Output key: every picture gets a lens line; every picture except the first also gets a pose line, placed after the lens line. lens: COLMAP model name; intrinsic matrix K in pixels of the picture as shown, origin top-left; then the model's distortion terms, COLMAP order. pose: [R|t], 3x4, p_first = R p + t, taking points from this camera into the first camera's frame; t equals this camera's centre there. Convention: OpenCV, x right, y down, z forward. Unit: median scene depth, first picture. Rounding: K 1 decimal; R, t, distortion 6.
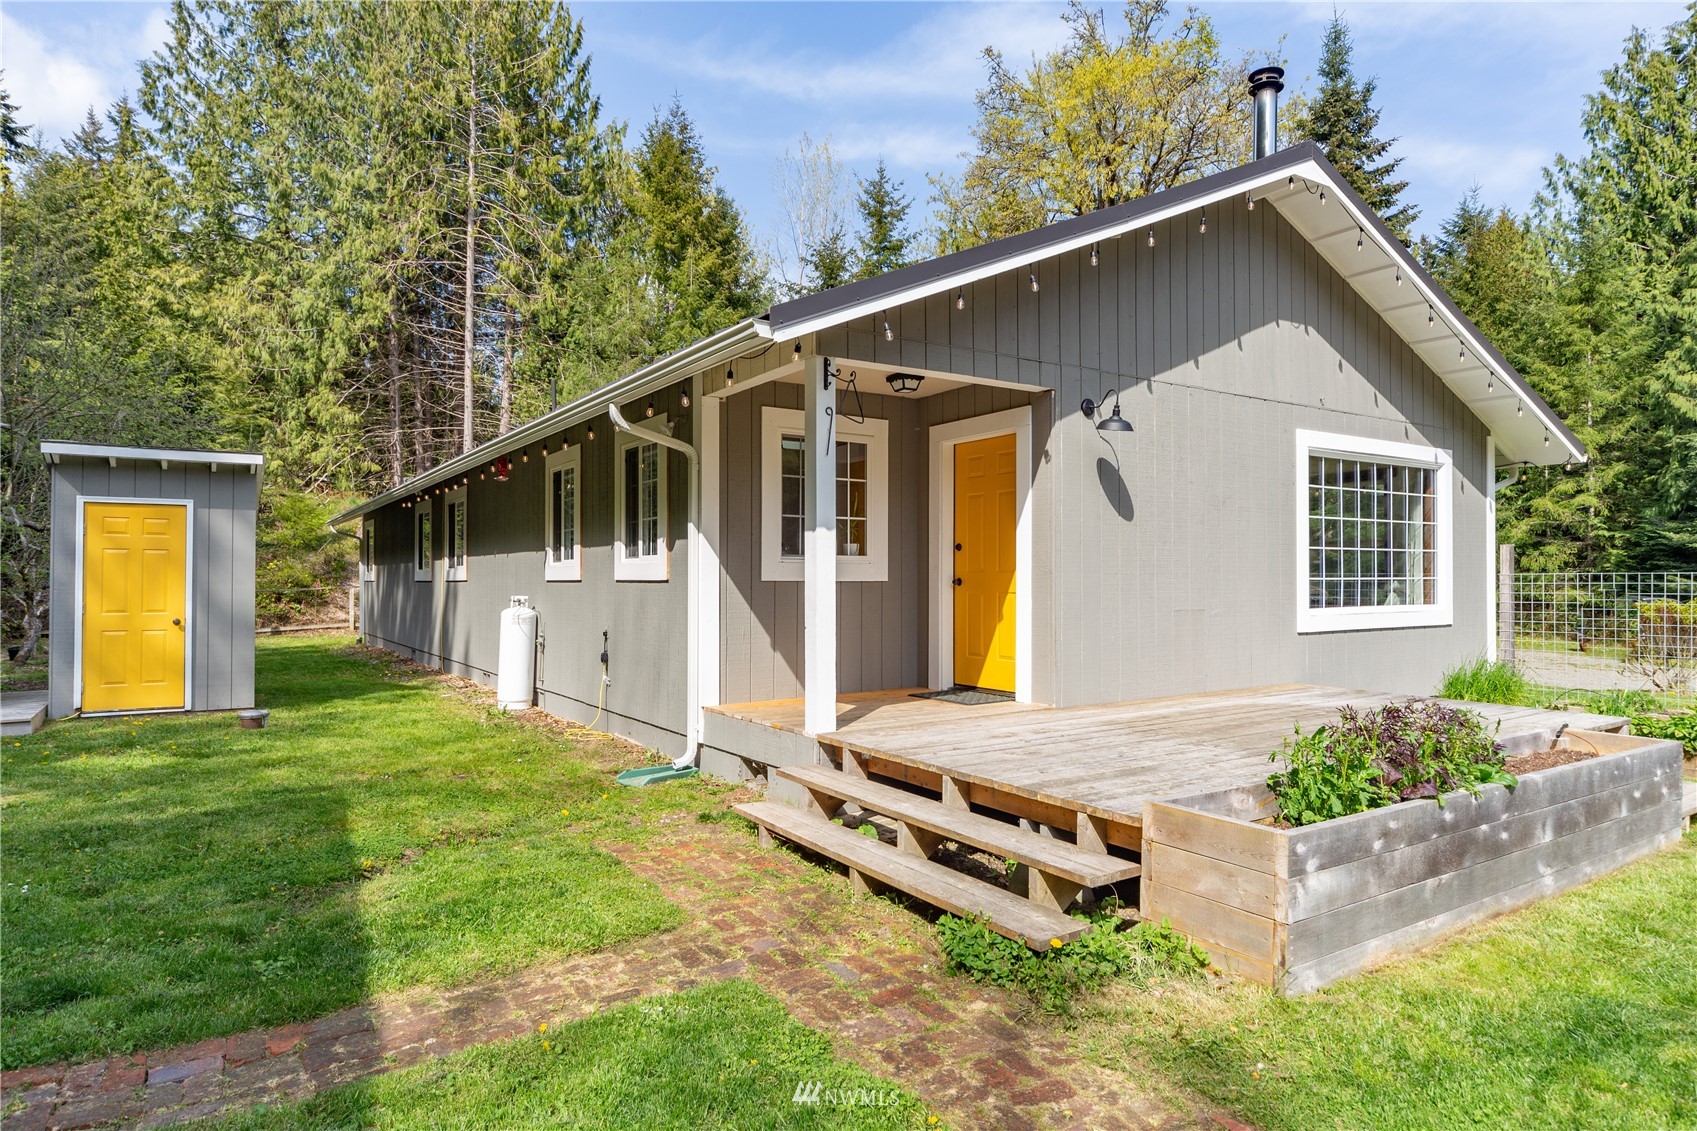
lens RADIAL K [[972.0, 0, 848.5], [0, 972.0, 565.5], [0, 0, 1]] dist [0.002246, -0.001207]
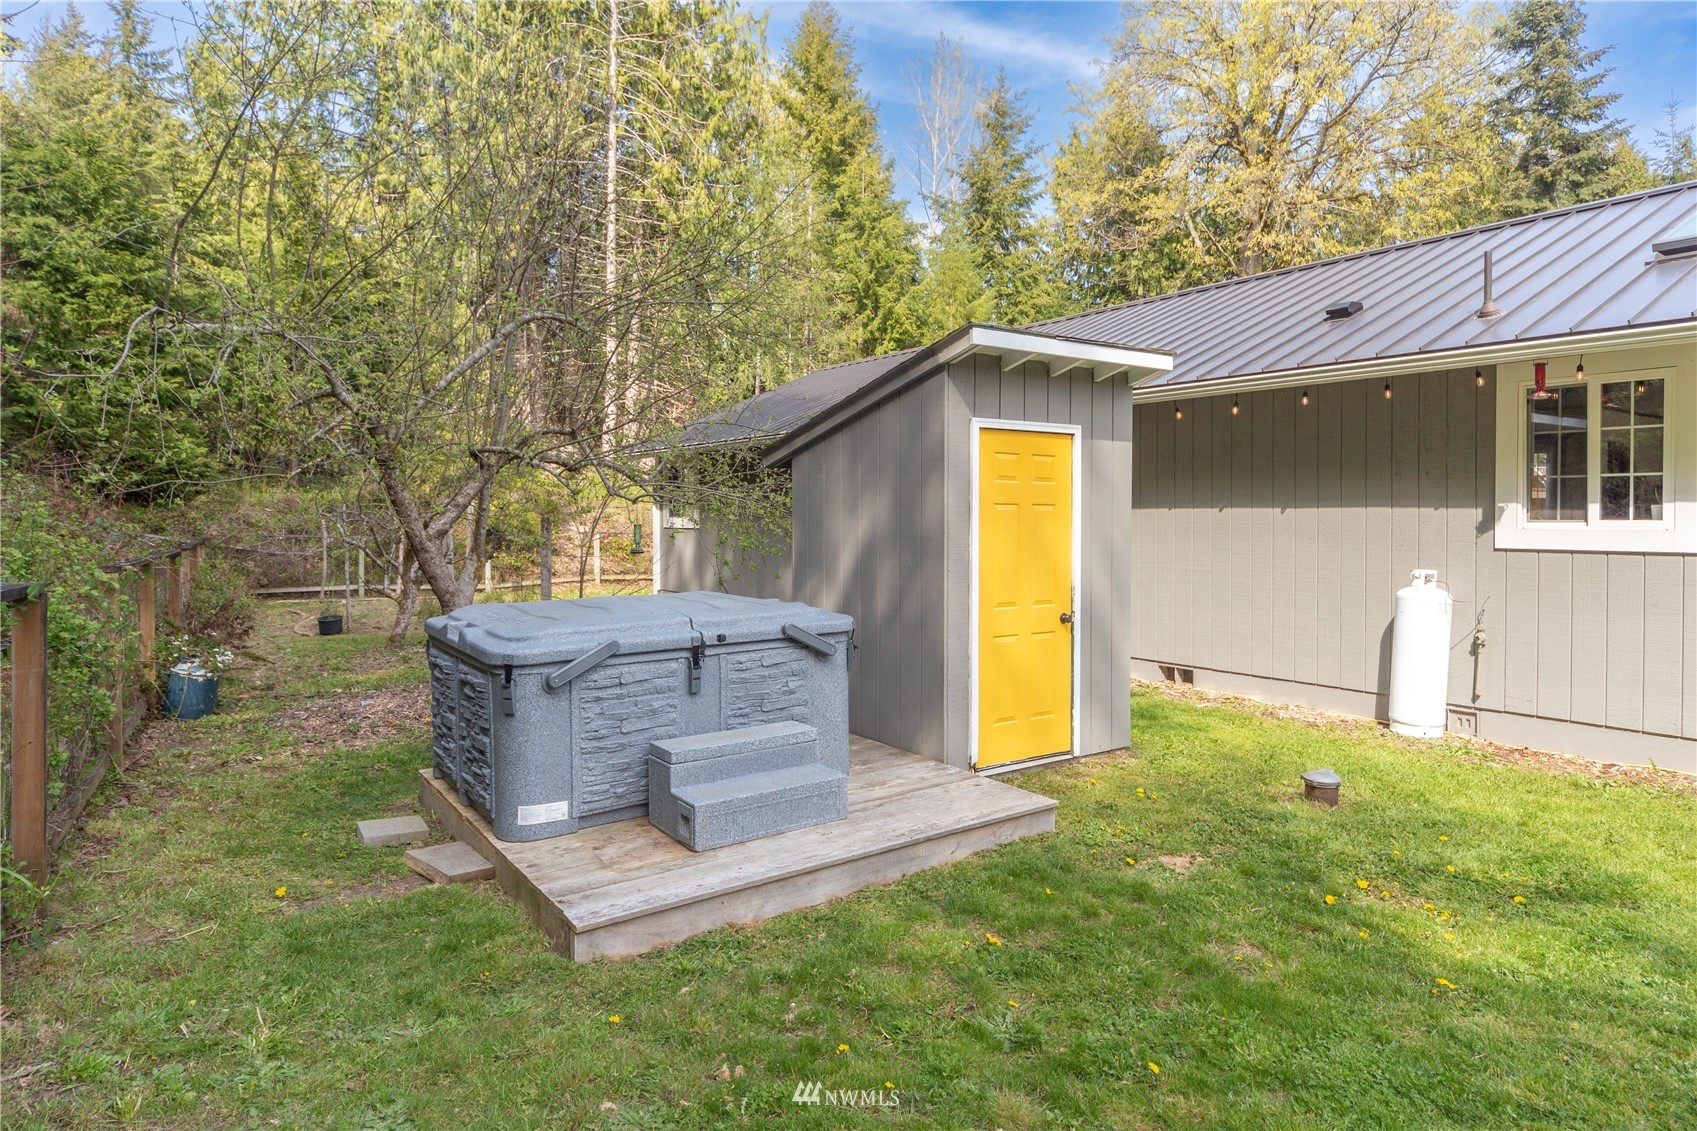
lens RADIAL K [[971.7, 0, 850.2], [0, 971.7, 523.6], [0, 0, 1]] dist [0.002611, 0.001140]
pose [[0.998748, -0.001490, 0.050008, -0.224234], [0.000263, 0.999699, 0.024536, -0.004975], [-0.050030, -0.024492, 0.998447, 0.097619]]
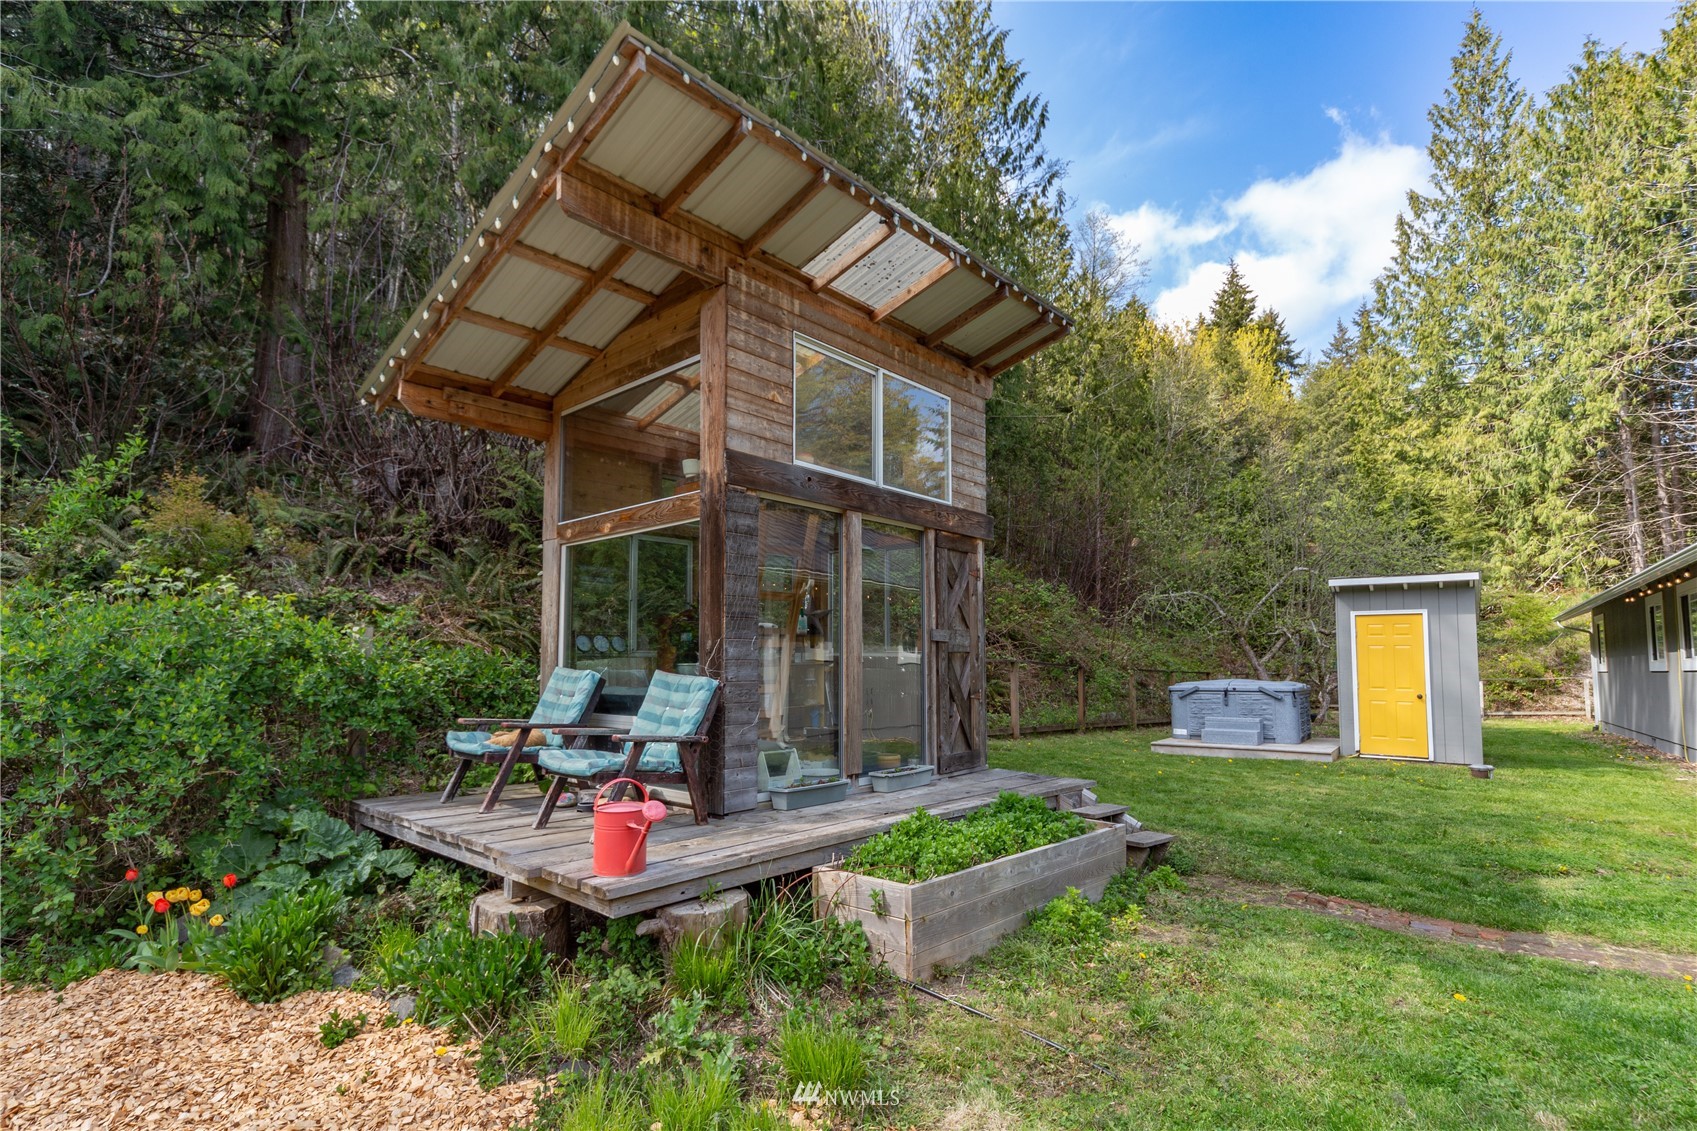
lens RADIAL K [[811.8, 0, 843.8], [0, 811.8, 607.0], [0, 0, 1]] dist [-0.001152, -0.001244]
pose [[0.340176, -0.065383, -0.938086, 0.035752], [0.003770, 0.997667, -0.068169, 0.001439], [0.940354, 0.019653, 0.339629, -0.049155]]
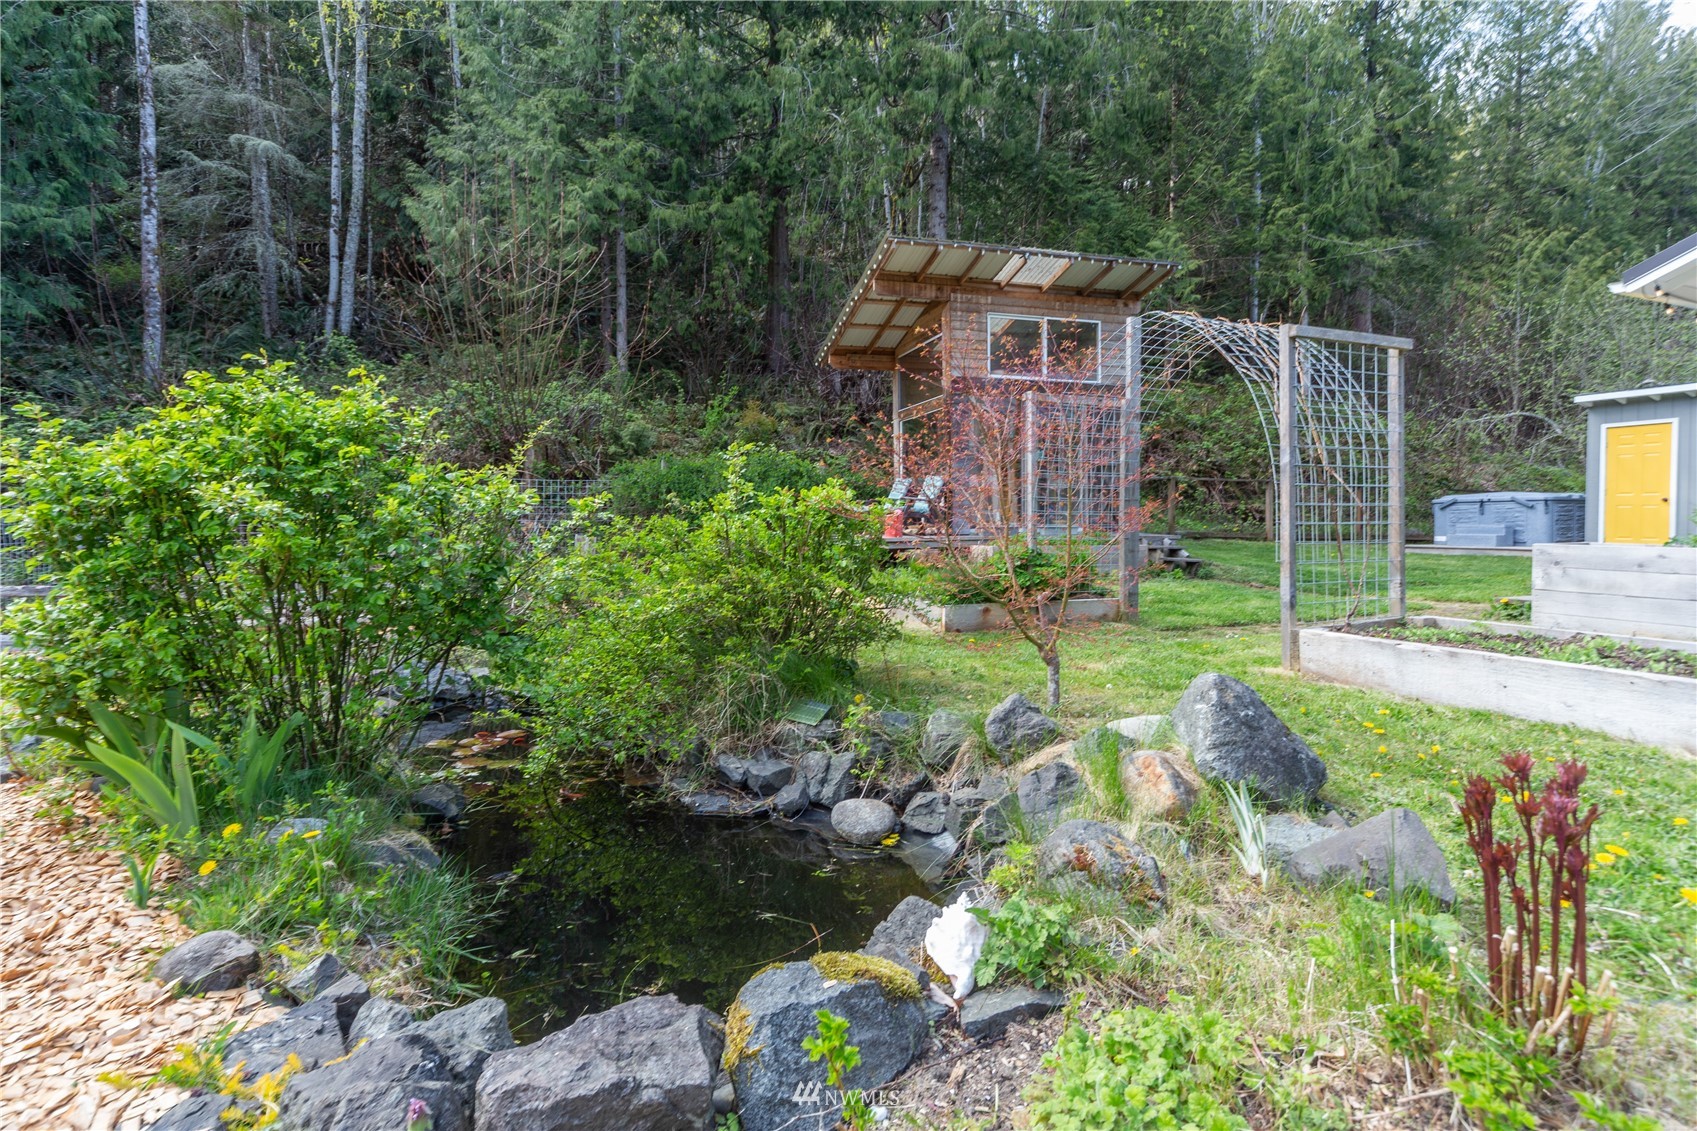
lens RADIAL K [[809.5, 0, 844.0], [0, 809.5, 535.0], [0, 0, 1]] dist [0.000058, -0.000243]
pose [[-0.182590, 0.022890, -0.982923, 0.205453], [0.012540, 0.999702, 0.020951, 0.018333], [0.983109, -0.008501, -0.182823, -0.008511]]
